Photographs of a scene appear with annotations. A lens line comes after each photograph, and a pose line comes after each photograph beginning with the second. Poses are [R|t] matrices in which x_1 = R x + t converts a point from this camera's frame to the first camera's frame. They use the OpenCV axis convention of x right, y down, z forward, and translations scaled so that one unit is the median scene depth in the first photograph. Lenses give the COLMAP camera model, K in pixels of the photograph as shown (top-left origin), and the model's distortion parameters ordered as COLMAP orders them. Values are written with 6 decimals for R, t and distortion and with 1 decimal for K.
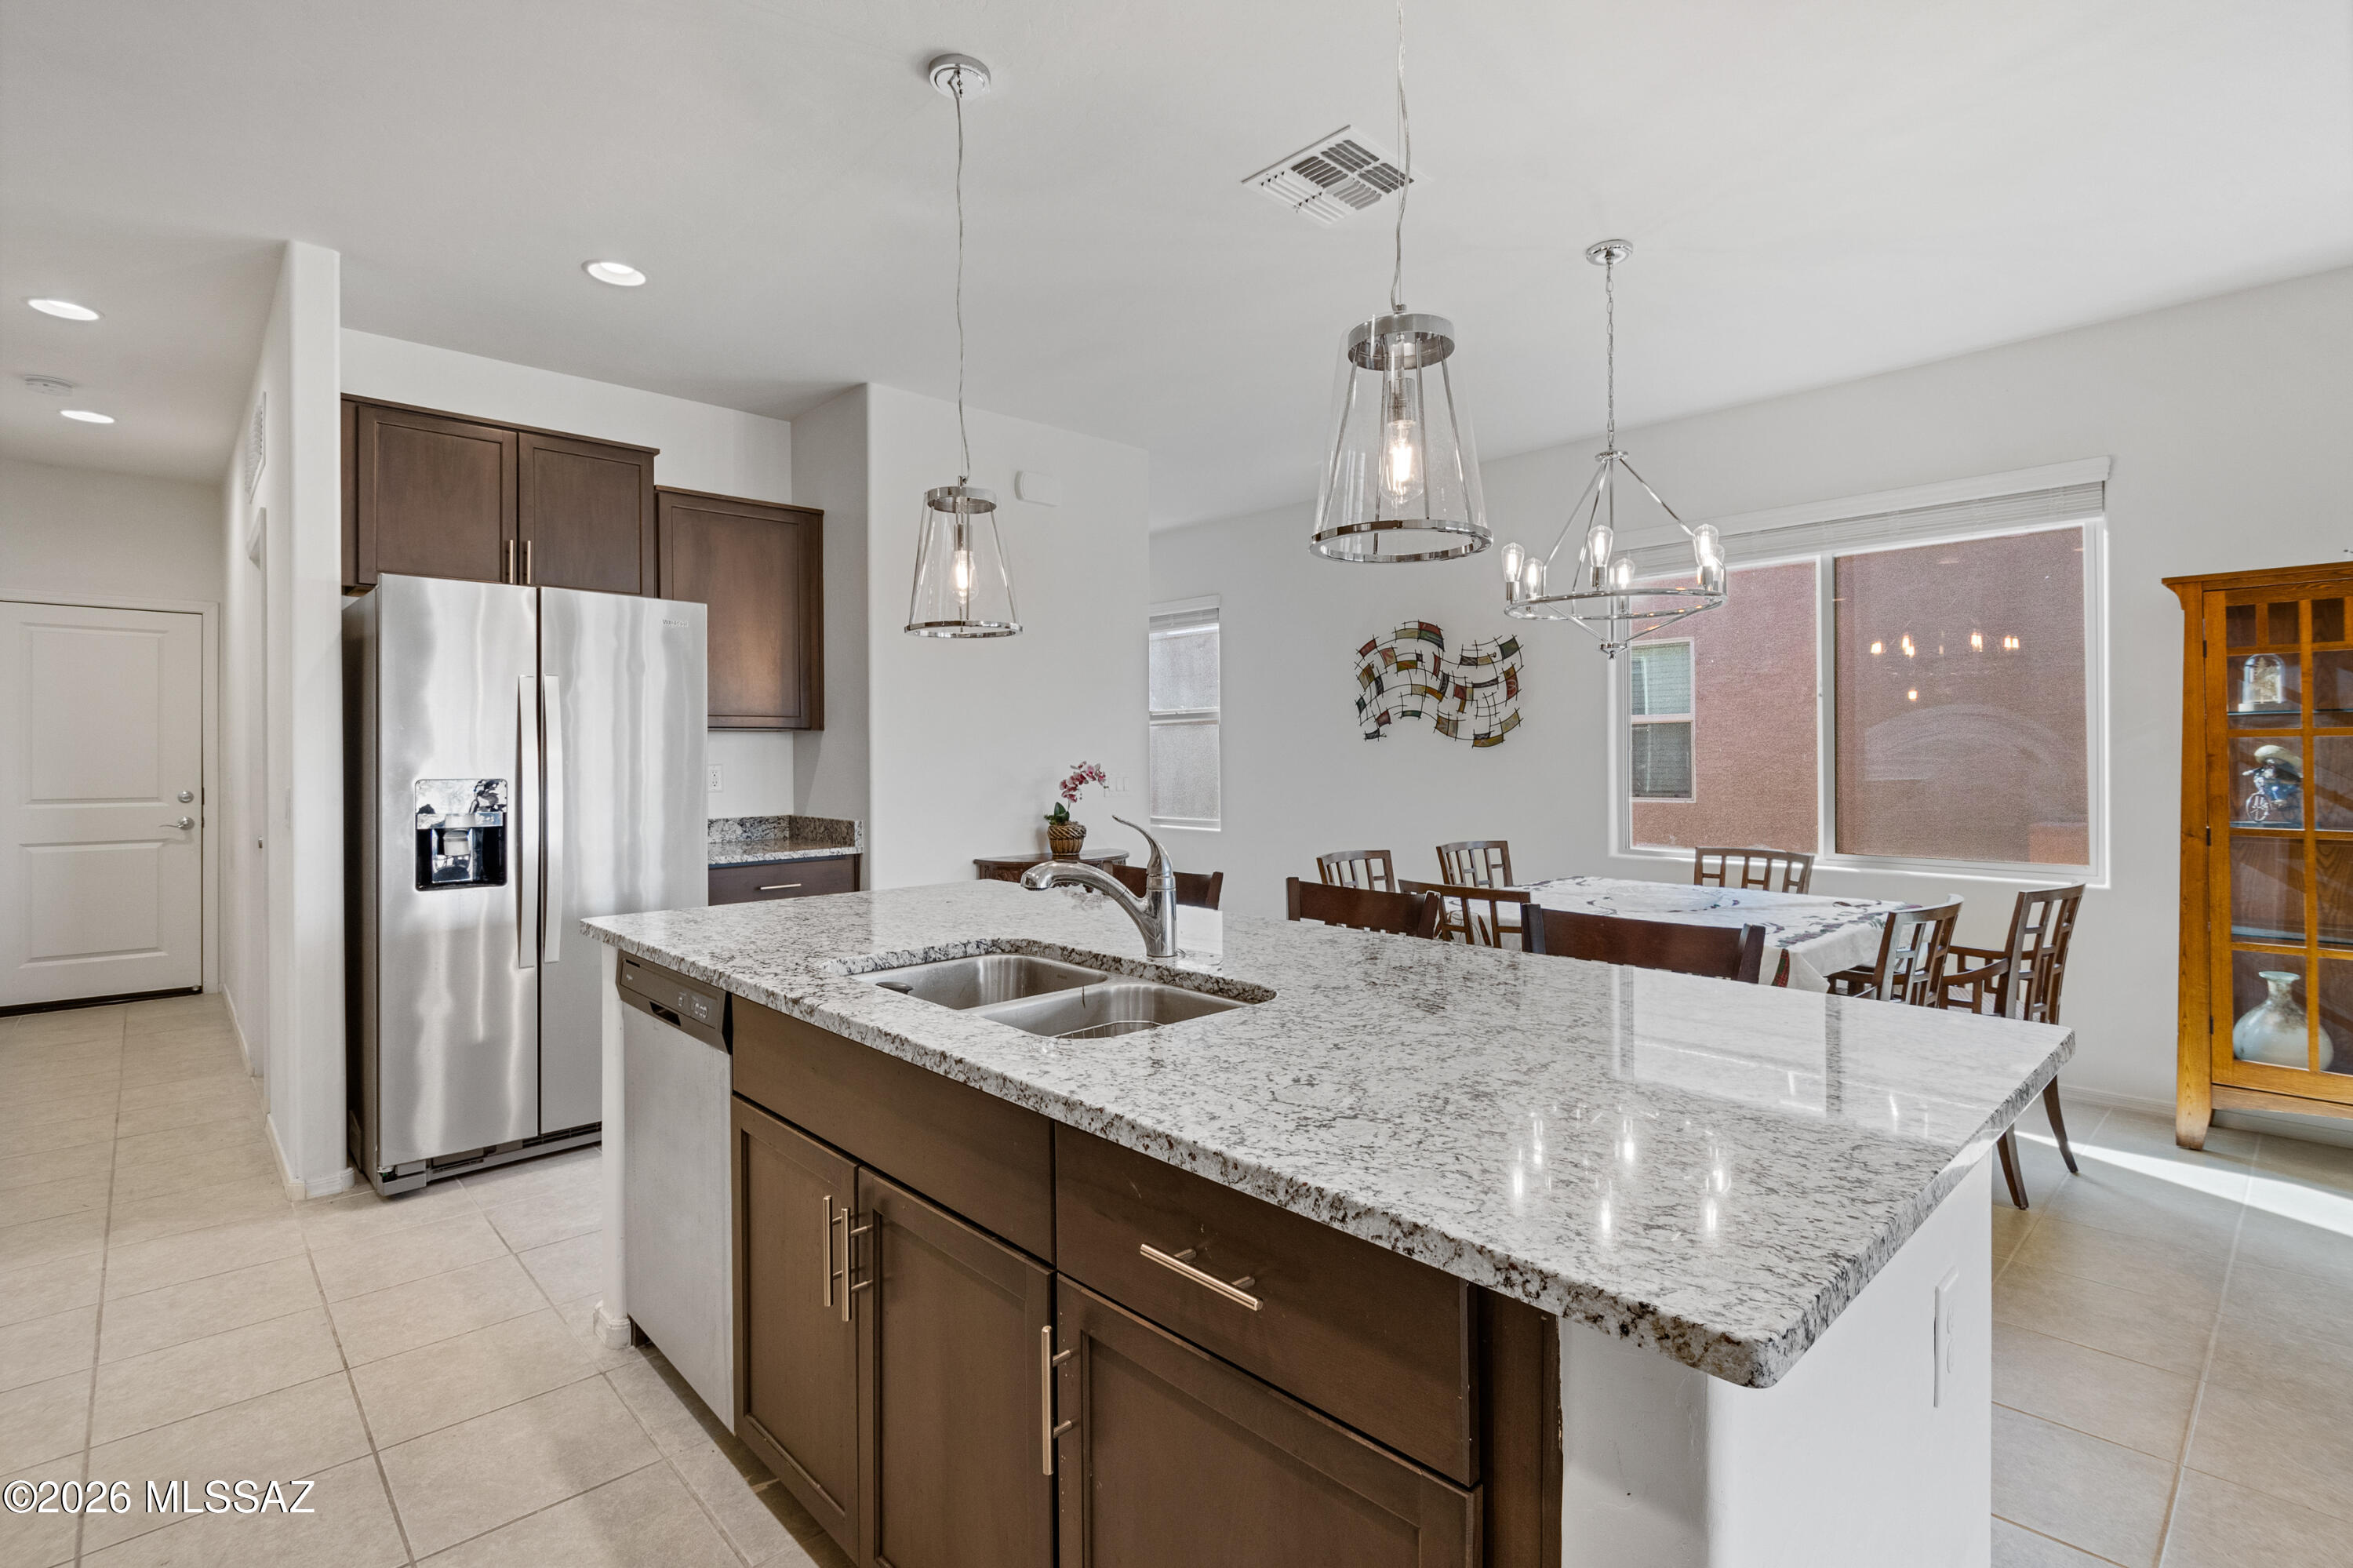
lens RADIAL K [[1100.8, 0, 1229.1], [0, 1100.8, 748.3], [0, 0, 1]] dist [-0.002065, -0.000275]
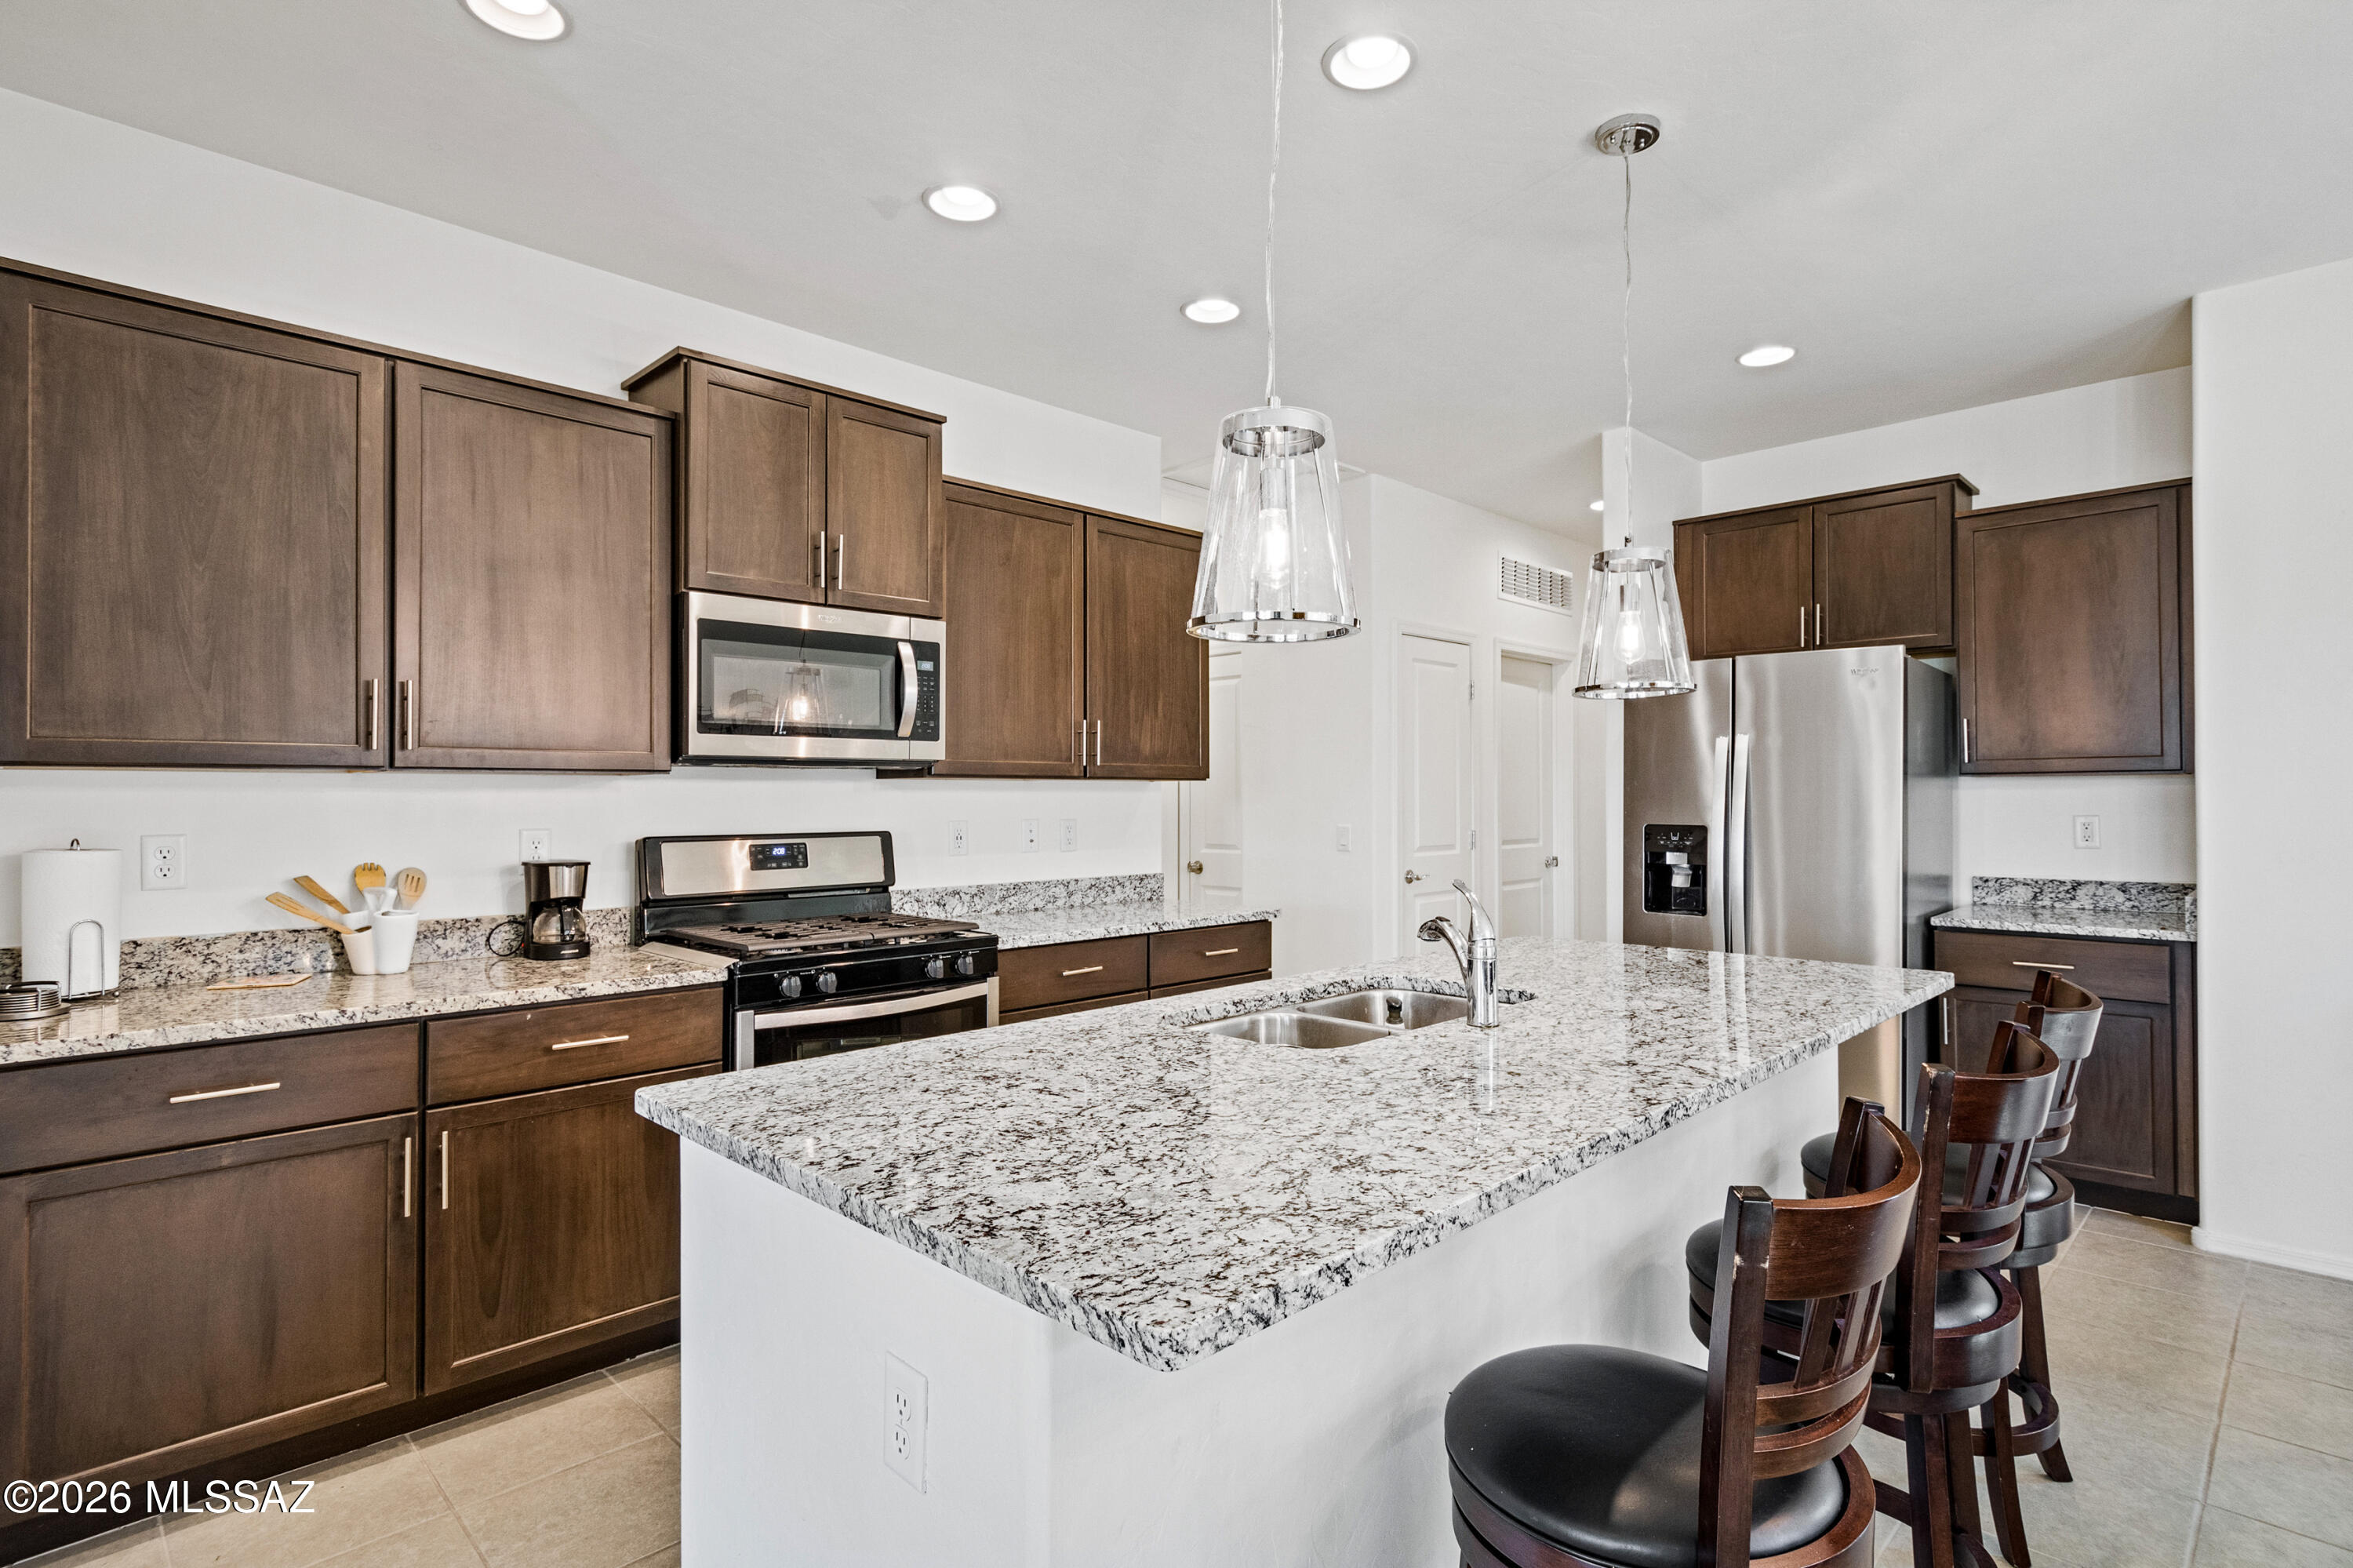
lens RADIAL K [[1170.4, 0, 1176.5], [0, 1170.4, 784.0], [0, 0, 1]] dist [-0.000056, -0.000044]
pose [[0.013053, -0.004598, -0.999904, 0.665050], [0.009299, 0.999947, -0.004477, -0.018654], [0.999872, -0.009239, 0.013095, 0.473625]]
